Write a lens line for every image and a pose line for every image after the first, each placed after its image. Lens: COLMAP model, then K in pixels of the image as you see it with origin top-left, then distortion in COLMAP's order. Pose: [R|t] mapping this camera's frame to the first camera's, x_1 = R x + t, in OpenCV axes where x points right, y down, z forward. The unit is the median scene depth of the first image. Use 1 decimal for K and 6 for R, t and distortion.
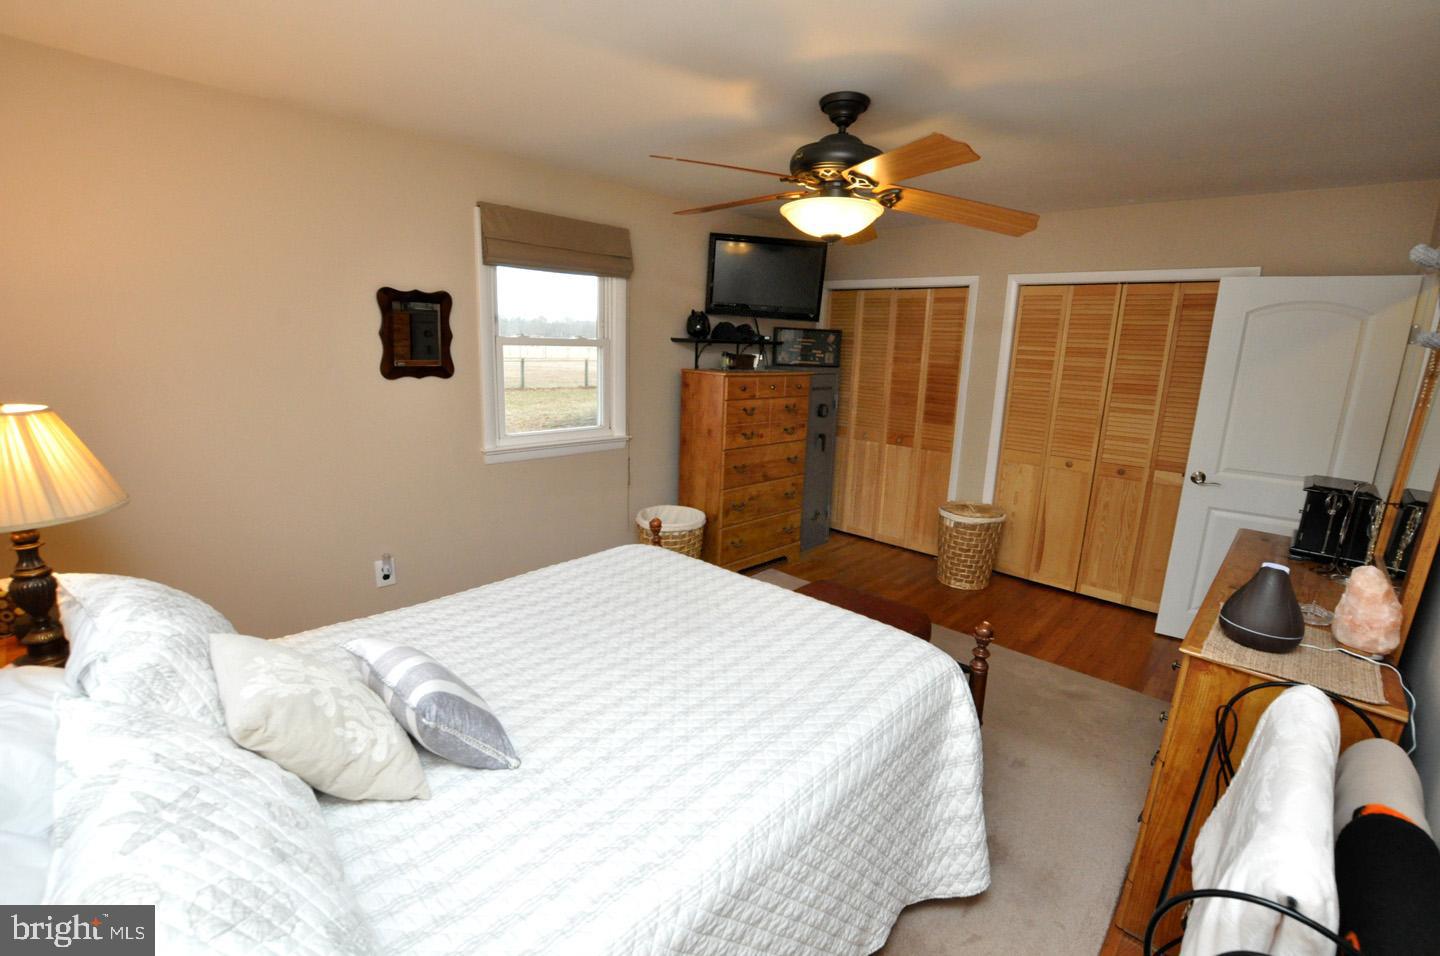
lens RADIAL K [[632.8, 0, 725.0], [0, 632.8, 478.4], [0, 0, 1]] dist [-0.033750, 0.004734]
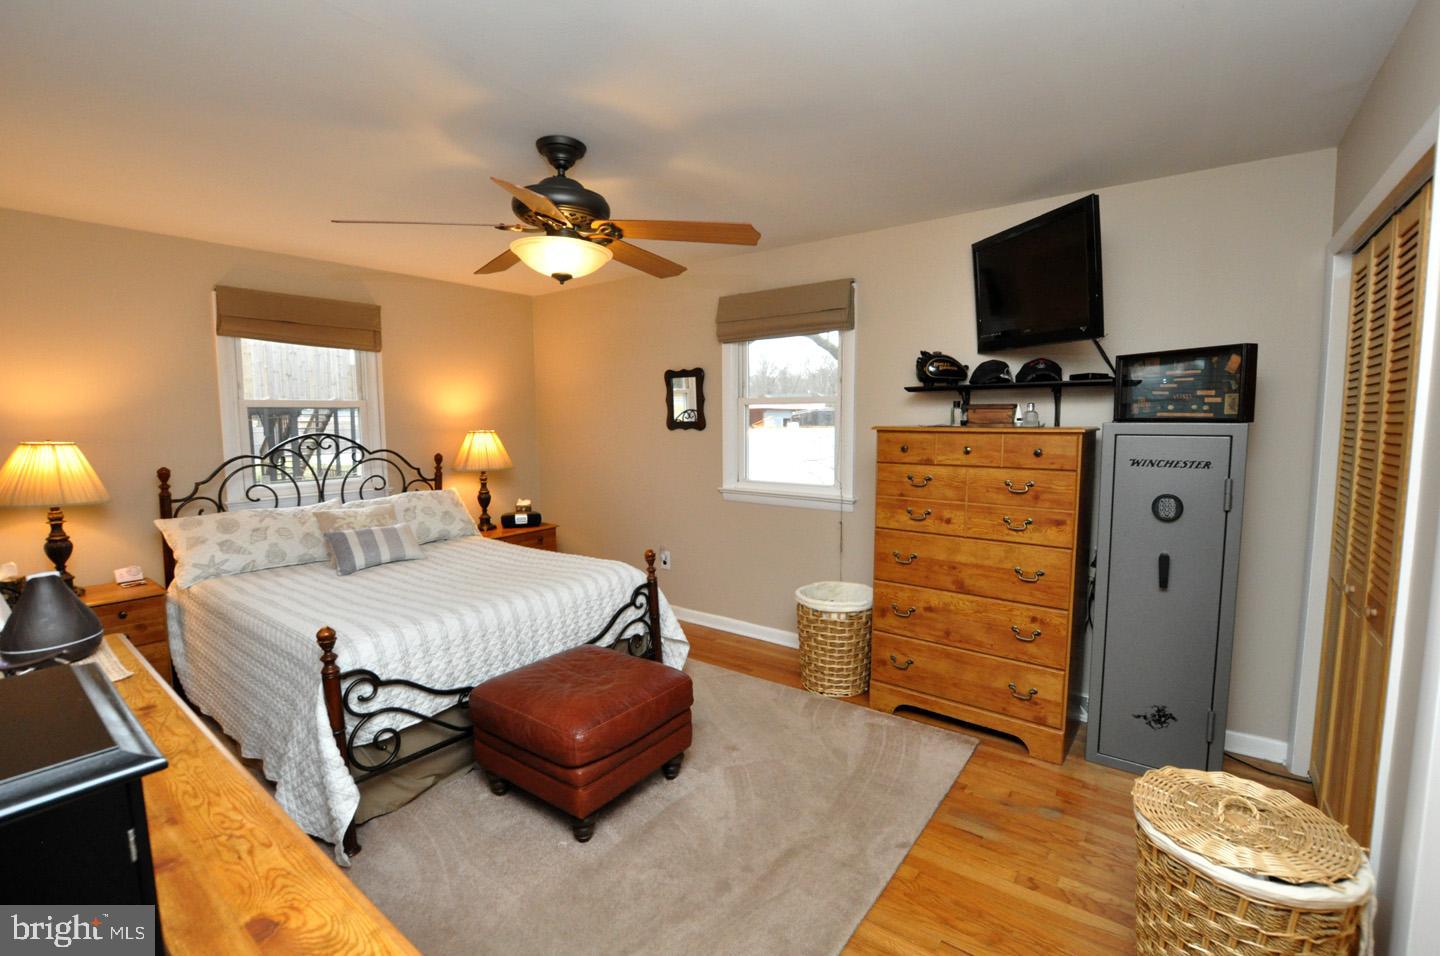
lens RADIAL K [[632.8, 0, 725.0], [0, 632.8, 478.4], [0, 0, 1]] dist [-0.033750, 0.004734]
pose [[0.104775, 0.058571, -0.992770, 0.694895], [-0.202098, 0.978688, 0.036411, -0.087910], [0.973745, 0.196822, 0.114379, 0.683107]]
